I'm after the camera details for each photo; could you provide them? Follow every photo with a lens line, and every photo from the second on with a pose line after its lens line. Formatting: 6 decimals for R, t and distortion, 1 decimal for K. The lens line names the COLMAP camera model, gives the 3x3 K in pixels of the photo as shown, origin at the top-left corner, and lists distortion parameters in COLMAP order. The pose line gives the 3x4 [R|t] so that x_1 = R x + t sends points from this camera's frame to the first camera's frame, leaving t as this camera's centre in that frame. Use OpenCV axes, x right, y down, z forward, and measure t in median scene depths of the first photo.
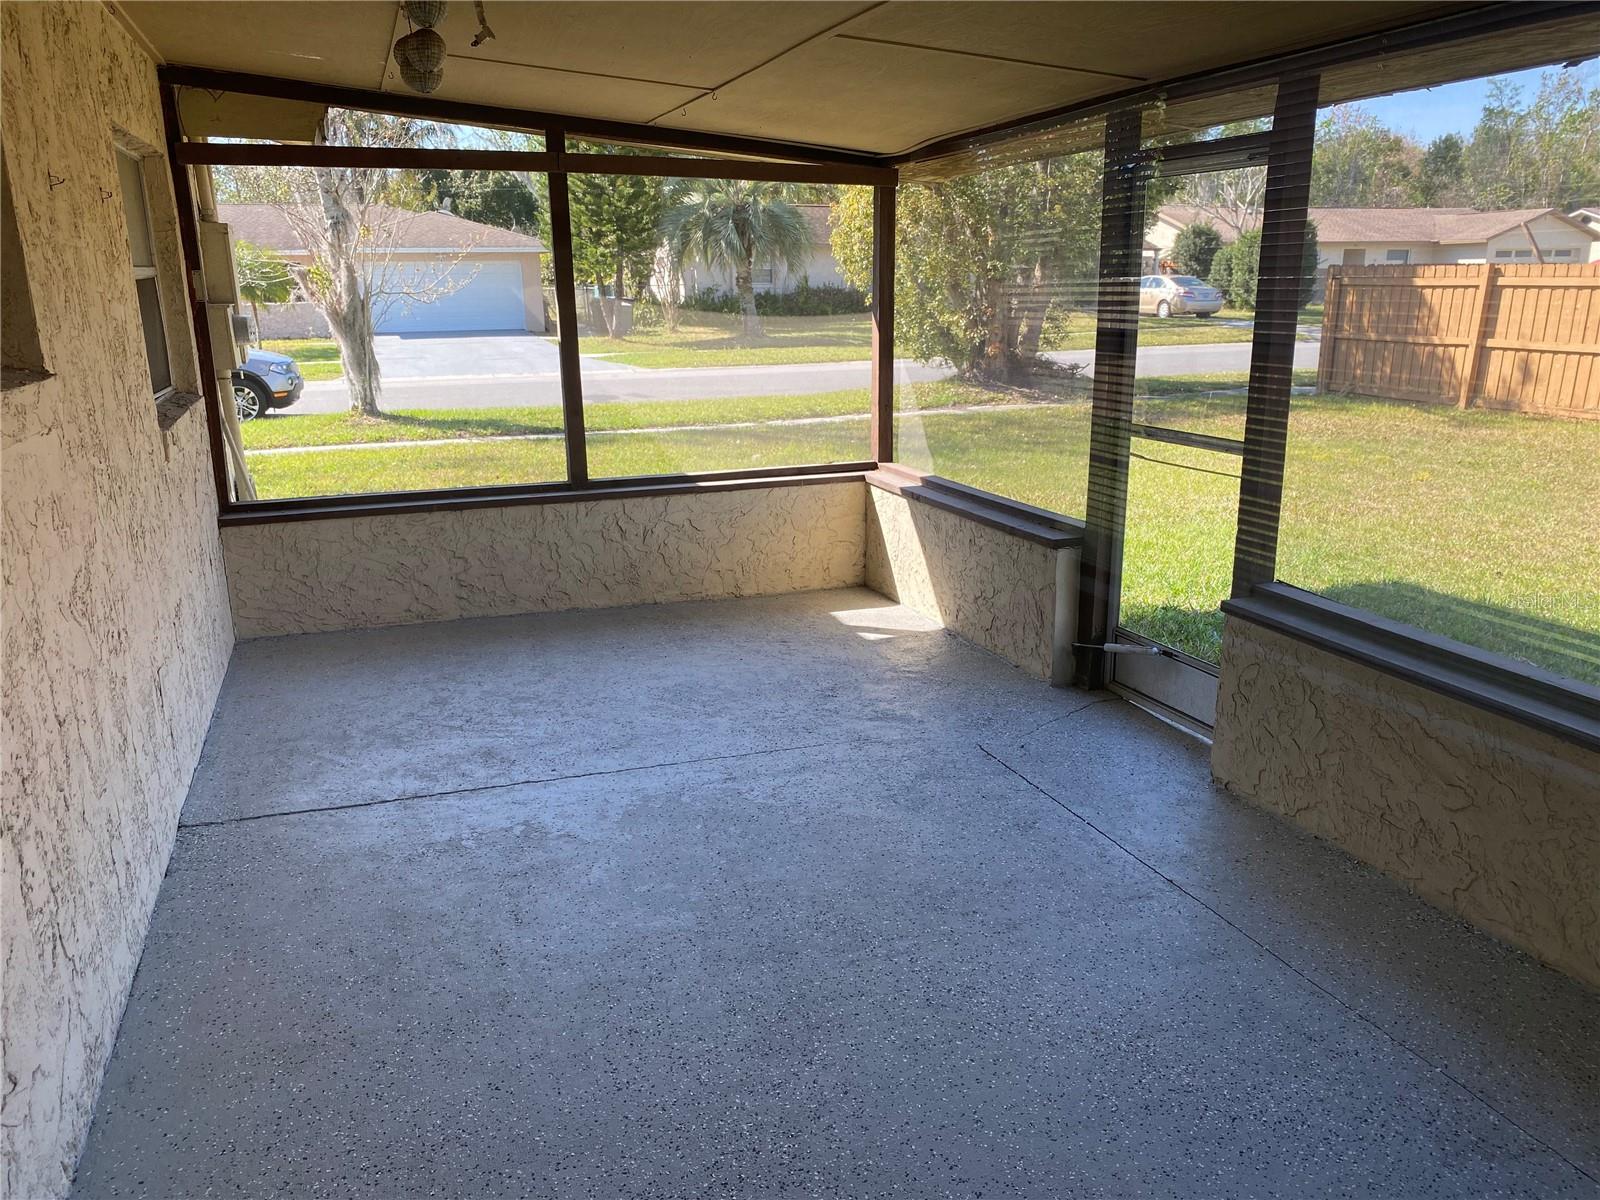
lens RADIAL K [[1209.1, 0, 804.9], [0, 1209.1, 603.9], [0, 0, 1]] dist [-0.000390, -0.009974]
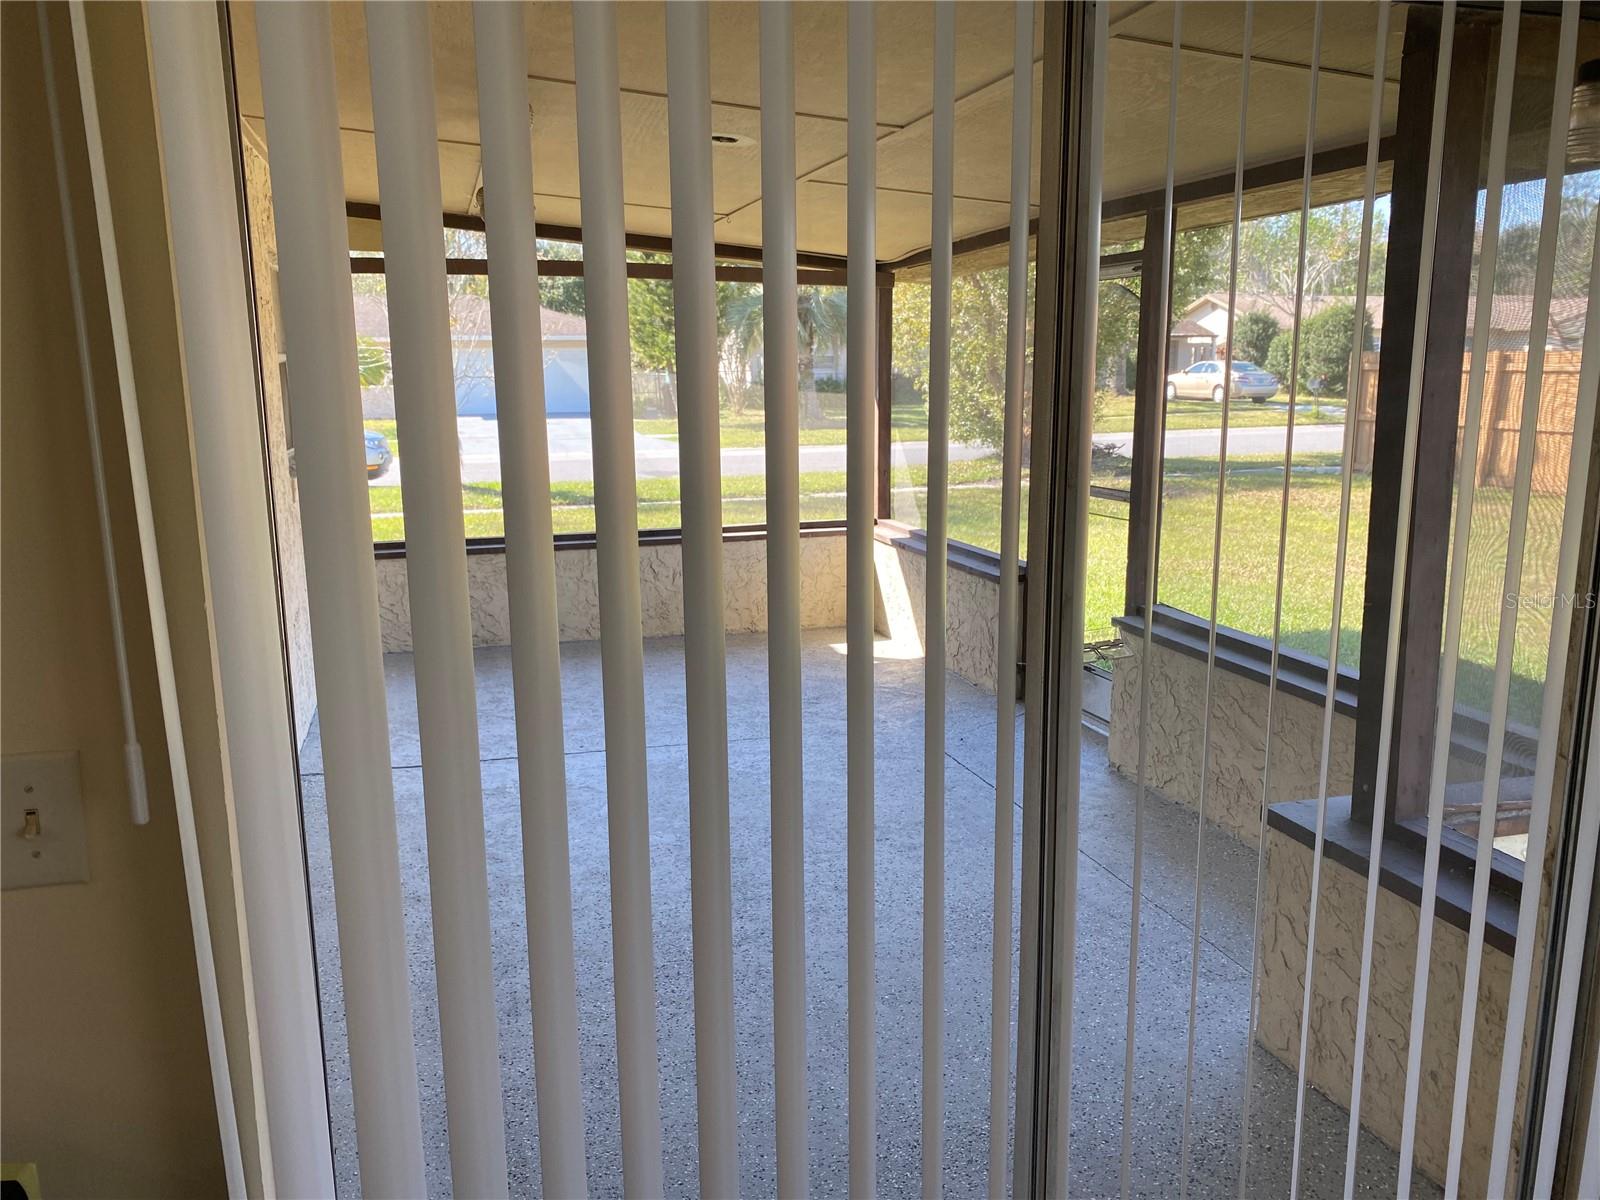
lens RADIAL K [[1209.1, 0, 797.8], [0, 1209.1, 599.7], [0, 0, 1]] dist [-0.000390, -0.009974]
pose [[0.997913, 0.012927, -0.063266, 0.057645], [-0.017361, 0.997393, -0.070043, 0.041818], [0.062195, 0.070995, 0.995536, -0.152989]]
